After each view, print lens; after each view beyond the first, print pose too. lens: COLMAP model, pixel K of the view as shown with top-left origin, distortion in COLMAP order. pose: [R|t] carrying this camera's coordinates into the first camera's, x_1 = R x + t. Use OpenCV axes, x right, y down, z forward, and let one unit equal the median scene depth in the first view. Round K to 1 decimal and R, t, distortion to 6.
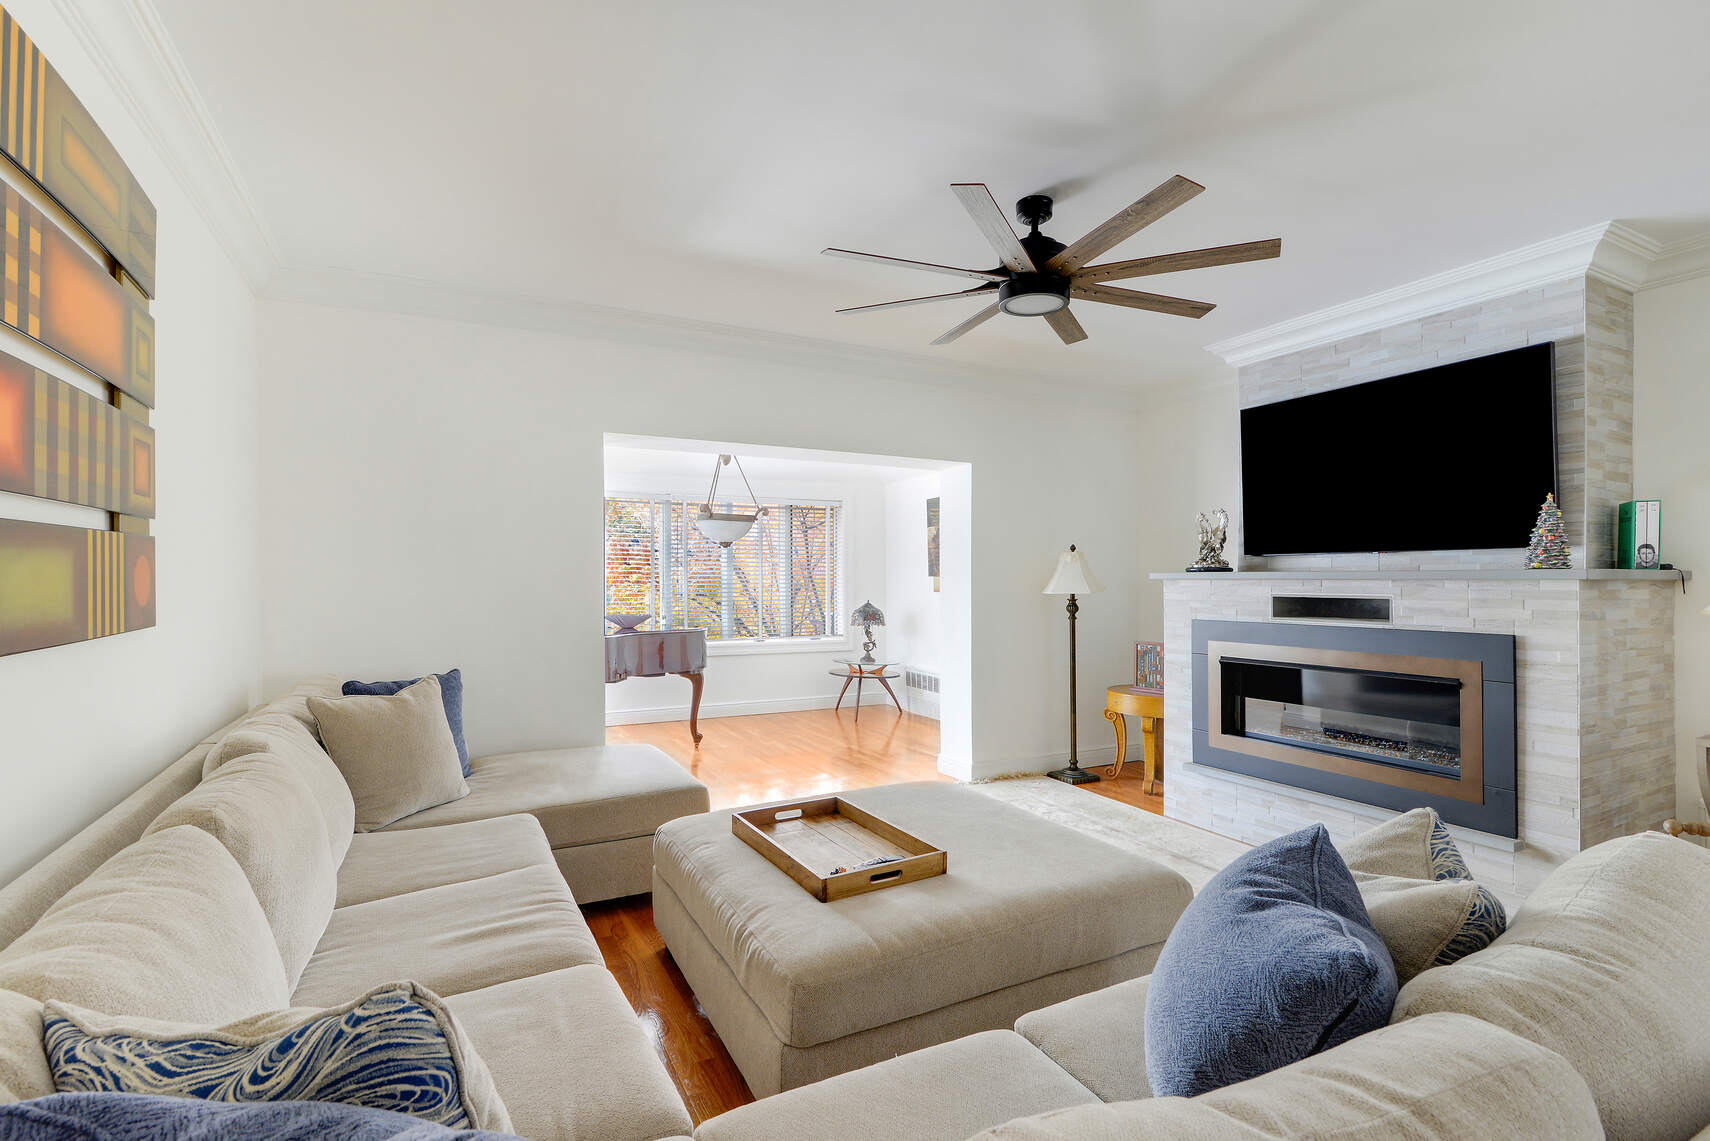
lens RADIAL K [[808.8, 0, 857.0], [0, 808.8, 570.8], [0, 0, 1]] dist [-0.017199, -0.000565]
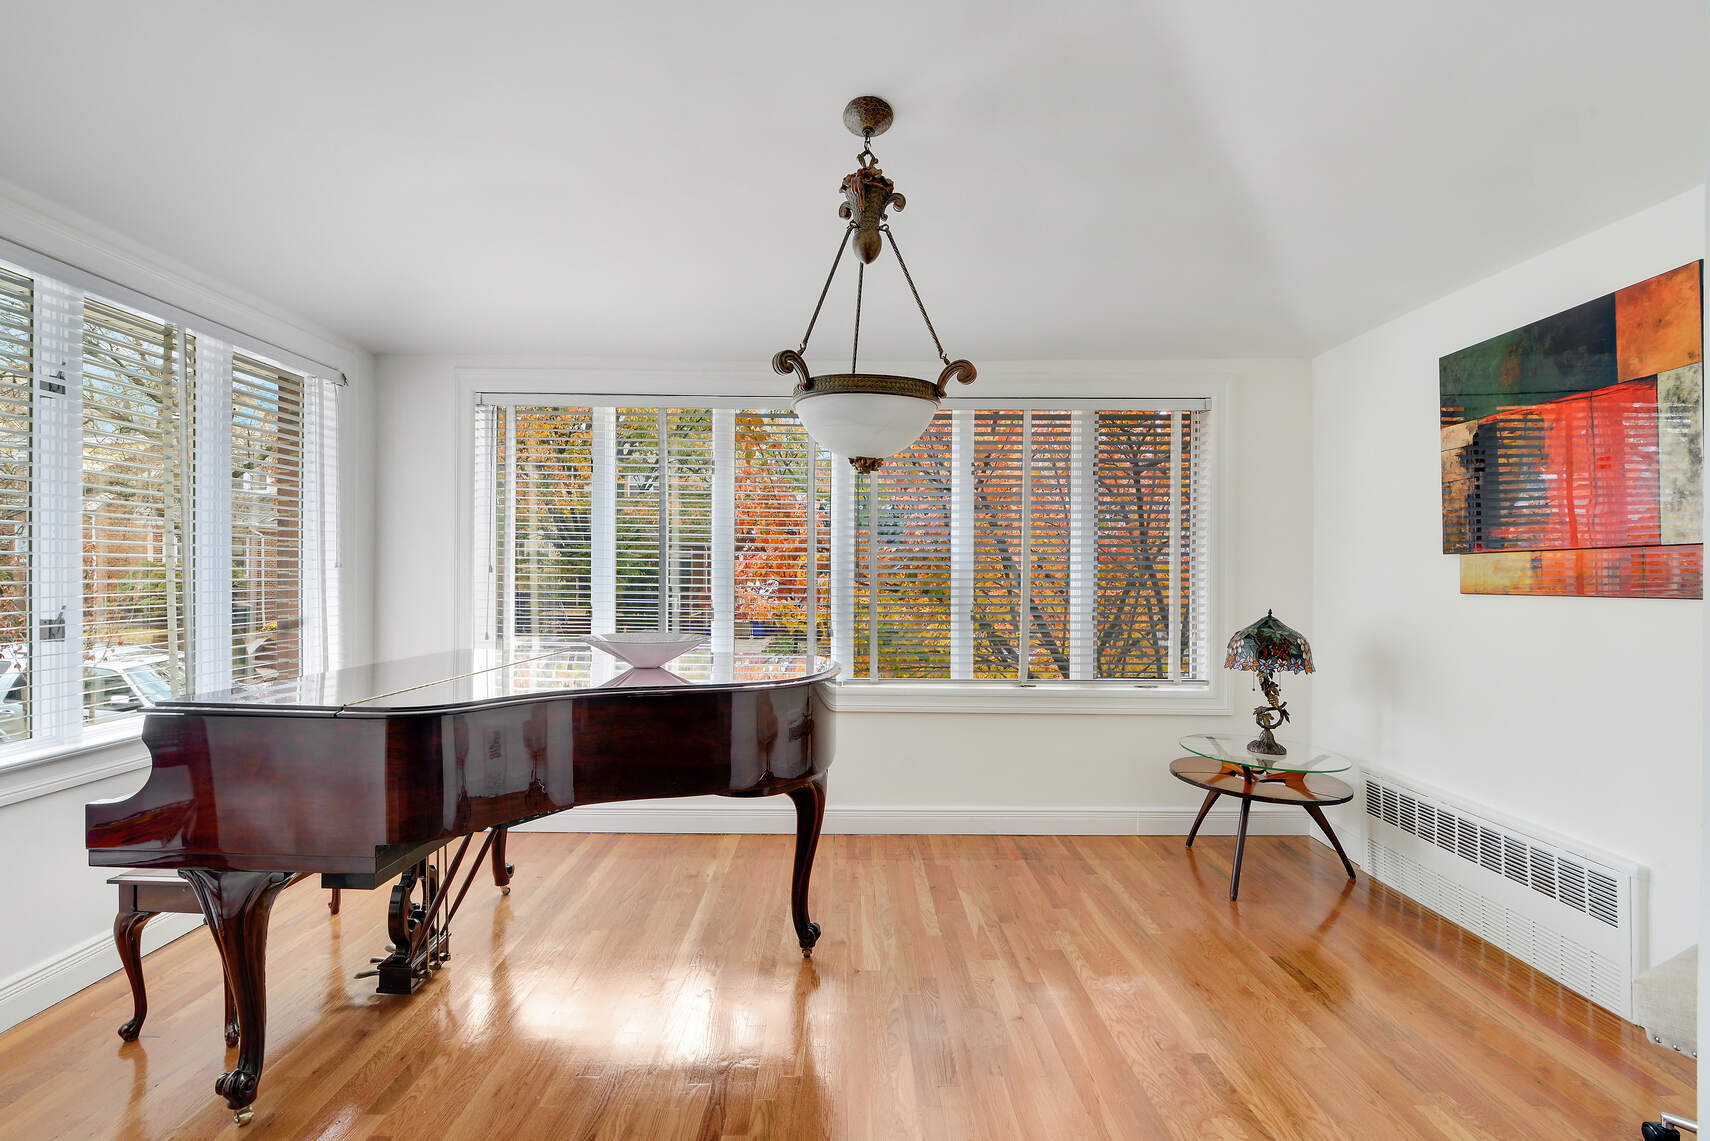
lens RADIAL K [[808.8, 0, 847.6], [0, 808.8, 563.9], [0, 0, 1]] dist [-0.017199, -0.000565]
pose [[0.895227, 0.006337, -0.445565, 0.003613], [-0.006614, 0.999978, 0.000932, 0.012981], [0.445561, 0.002113, 0.895249, 0.516695]]
